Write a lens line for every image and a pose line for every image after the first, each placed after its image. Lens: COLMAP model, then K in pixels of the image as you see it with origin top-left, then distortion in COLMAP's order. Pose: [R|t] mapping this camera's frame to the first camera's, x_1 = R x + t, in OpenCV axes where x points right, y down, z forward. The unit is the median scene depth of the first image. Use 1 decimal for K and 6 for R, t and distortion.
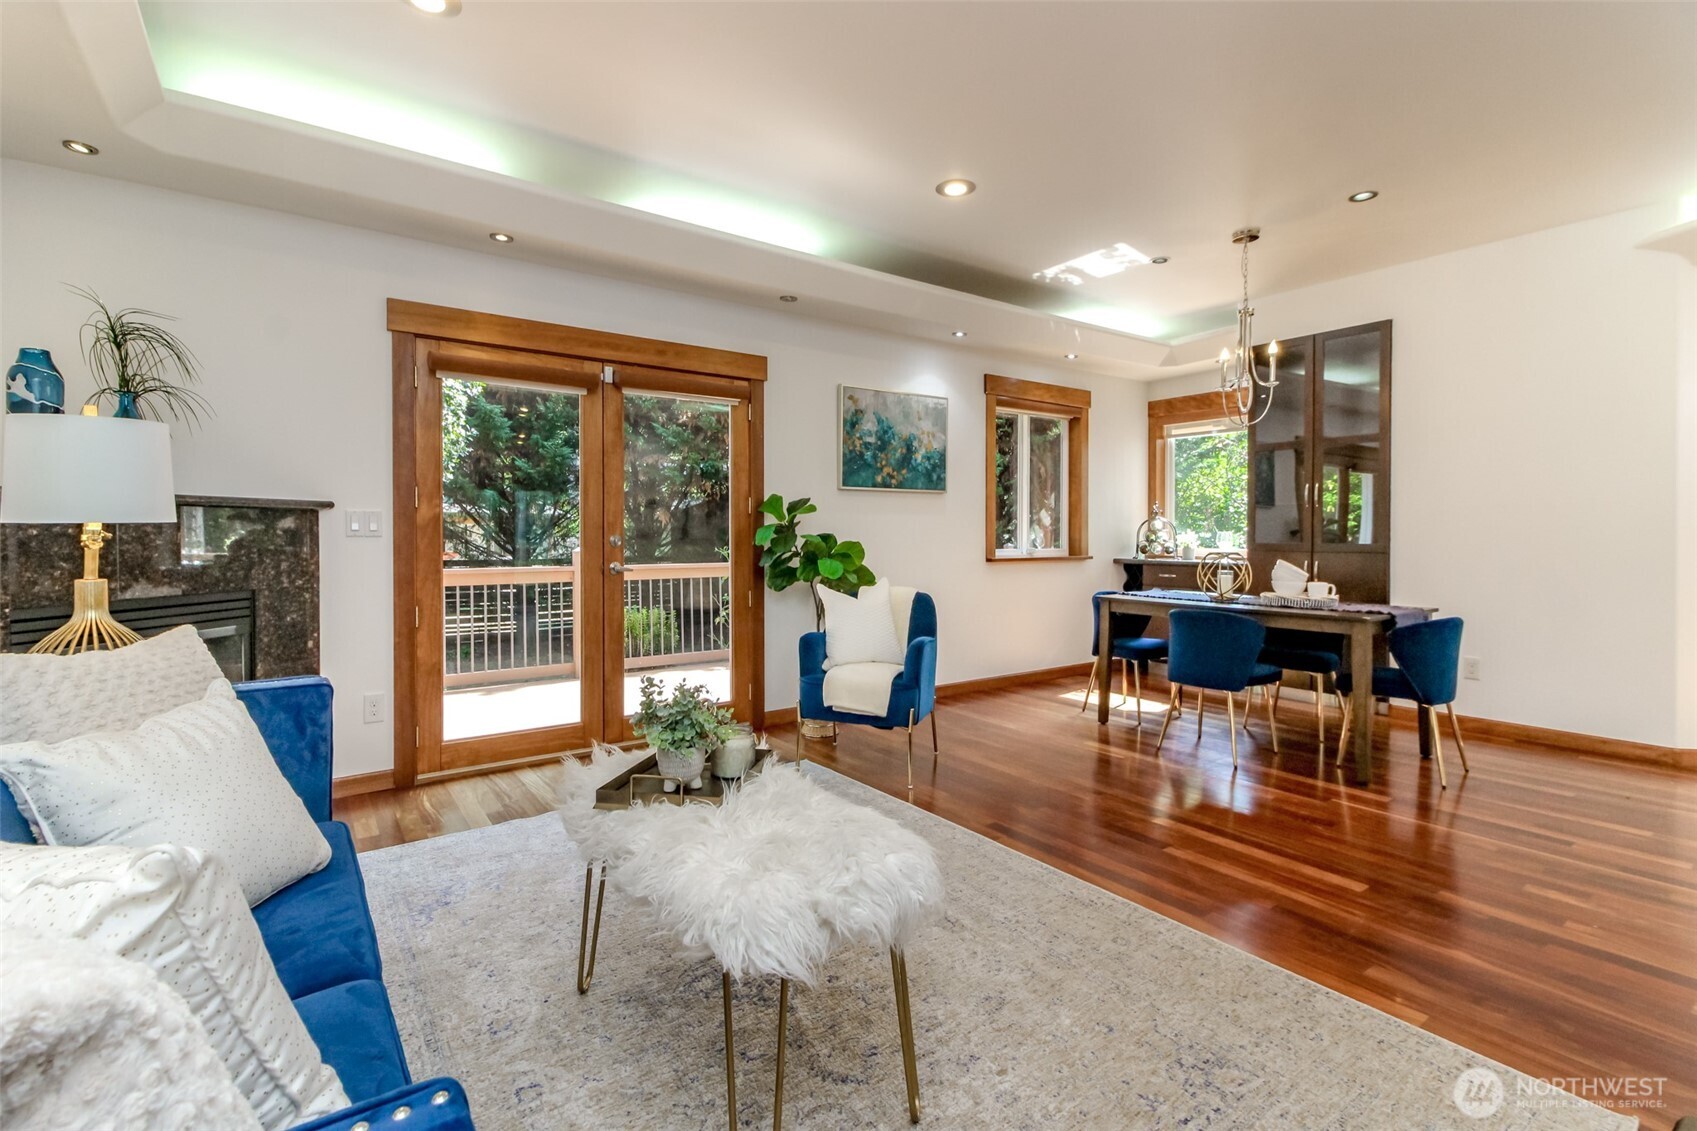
lens RADIAL K [[784.4, 0, 814.2], [0, 784.4, 552.8], [0, 0, 1]] dist [0.013781, -0.006081]
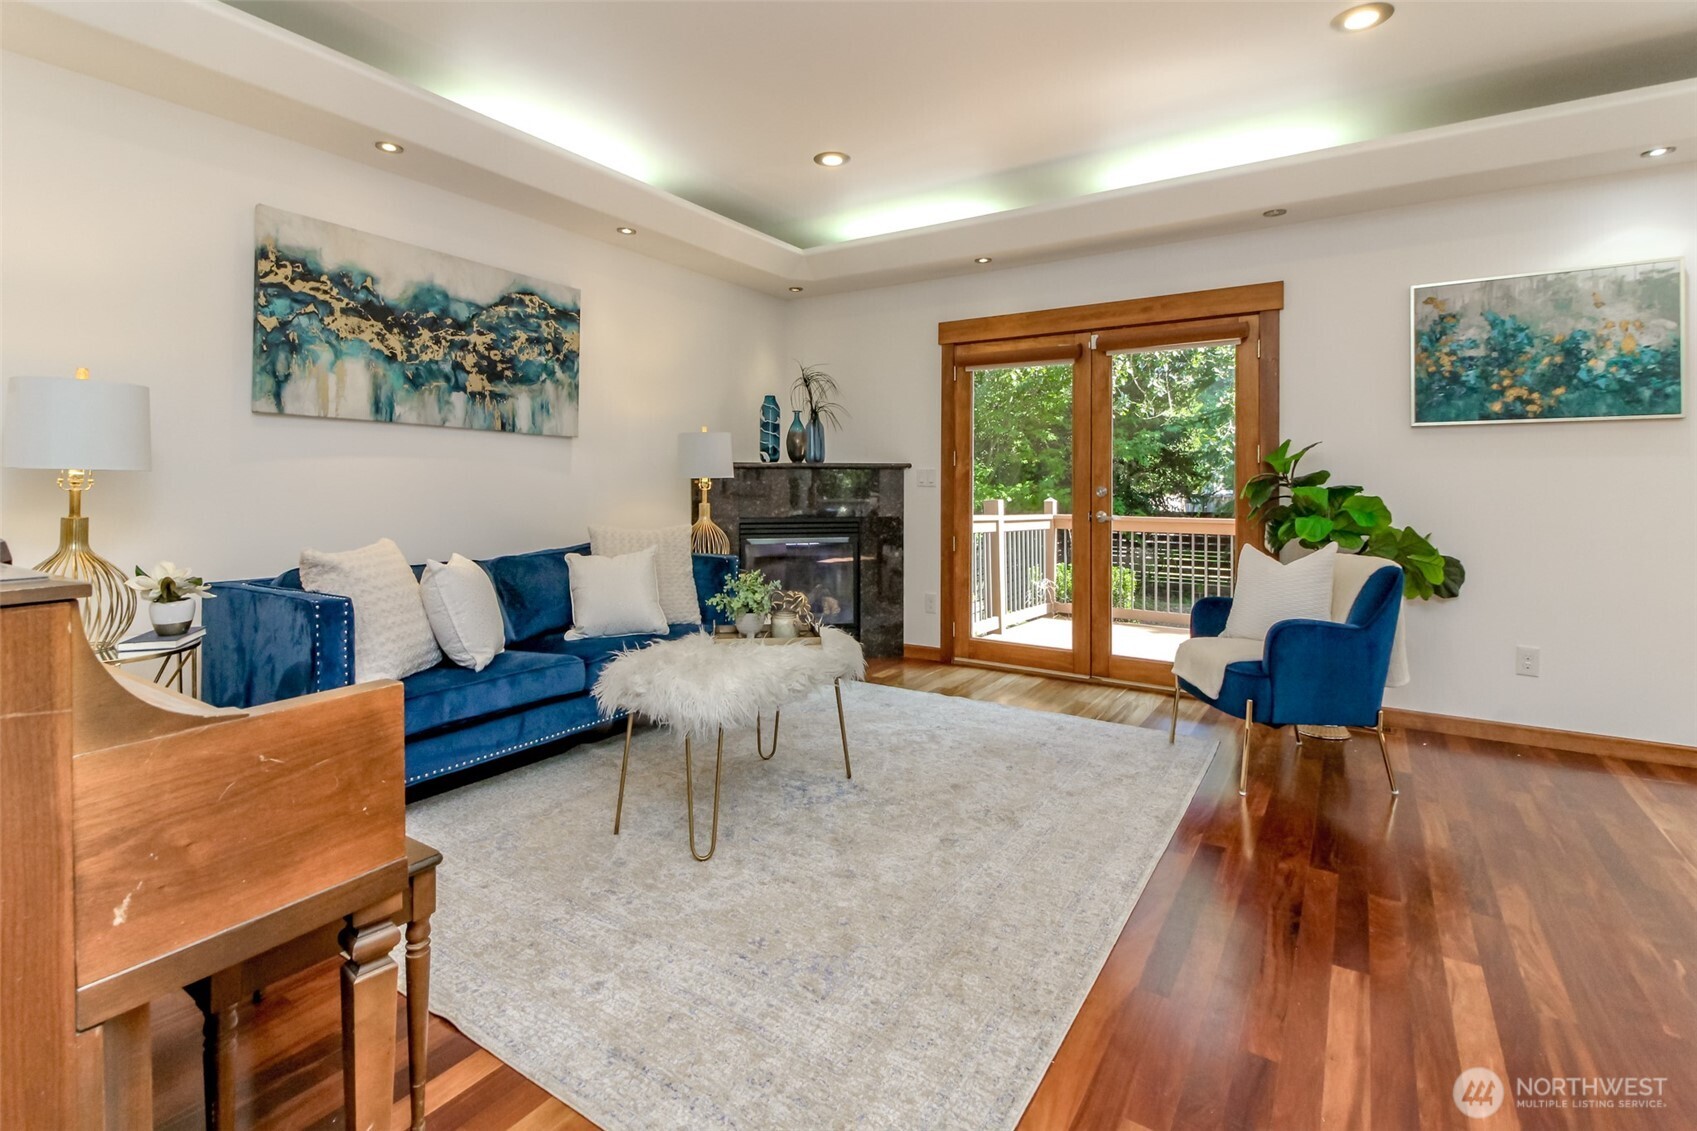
lens RADIAL K [[784.4, 0, 831.1], [0, 784.4, 483.9], [0, 0, 1]] dist [0.013781, -0.006081]
pose [[0.357035, -0.000495, -0.934091, 0.581390], [-0.030091, 0.999475, -0.012032, -0.000877], [0.933606, 0.032403, 0.356832, 0.234693]]
